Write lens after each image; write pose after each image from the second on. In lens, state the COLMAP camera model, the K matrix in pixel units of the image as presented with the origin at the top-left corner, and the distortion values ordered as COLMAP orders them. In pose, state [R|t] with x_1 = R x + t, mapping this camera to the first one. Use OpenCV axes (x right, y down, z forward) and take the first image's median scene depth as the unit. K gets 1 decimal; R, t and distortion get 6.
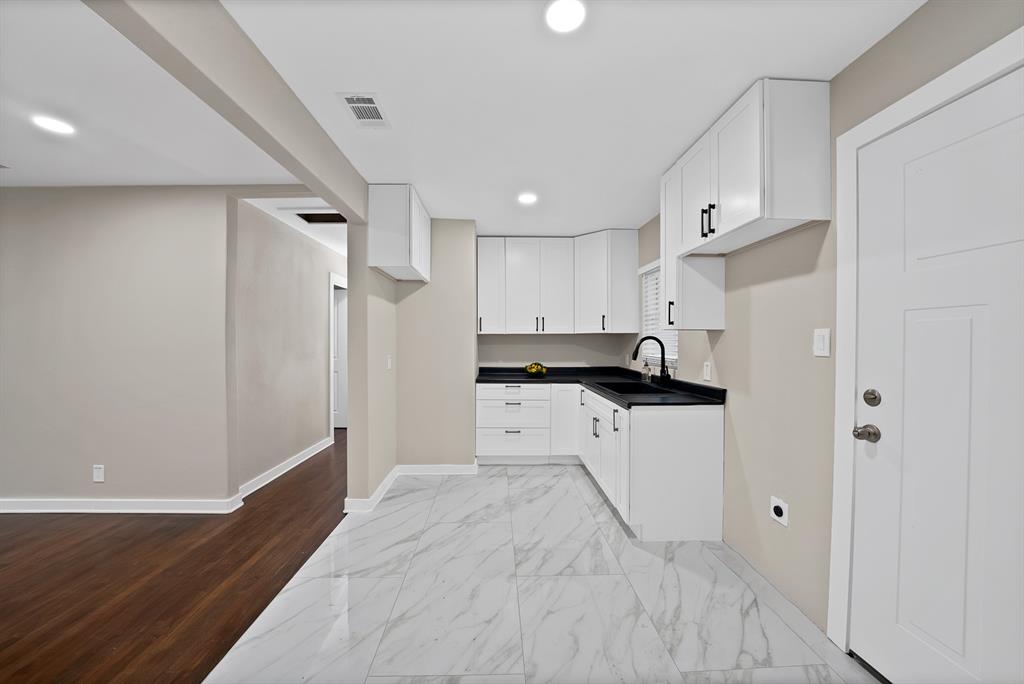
lens RADIAL K [[371.7, 0, 507.2], [0, 371.7, 341.7], [0, 0, 1]] dist [-0.023564, 0.000730]
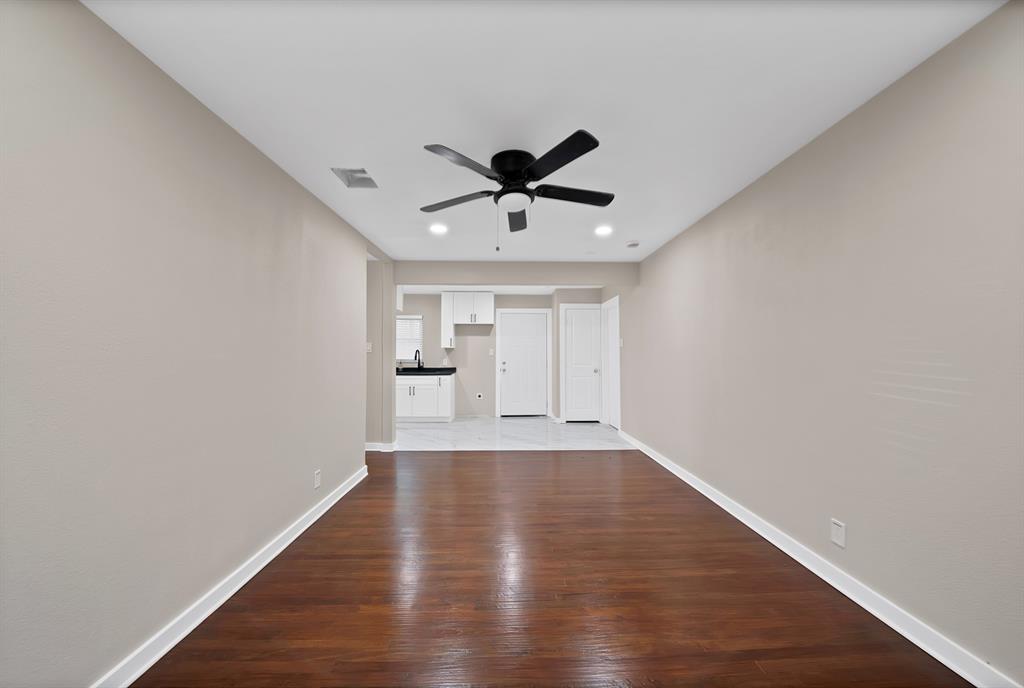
lens RADIAL K [[371.7, 0, 512.1], [0, 371.7, 350.0], [0, 0, 1]] dist [-0.023564, 0.000730]
pose [[0.005524, 0.006944, 0.999961, -2.133602], [0.000387, 0.999976, -0.006946, 0.002545], [-0.999985, 0.000425, 0.005521, 0.424659]]
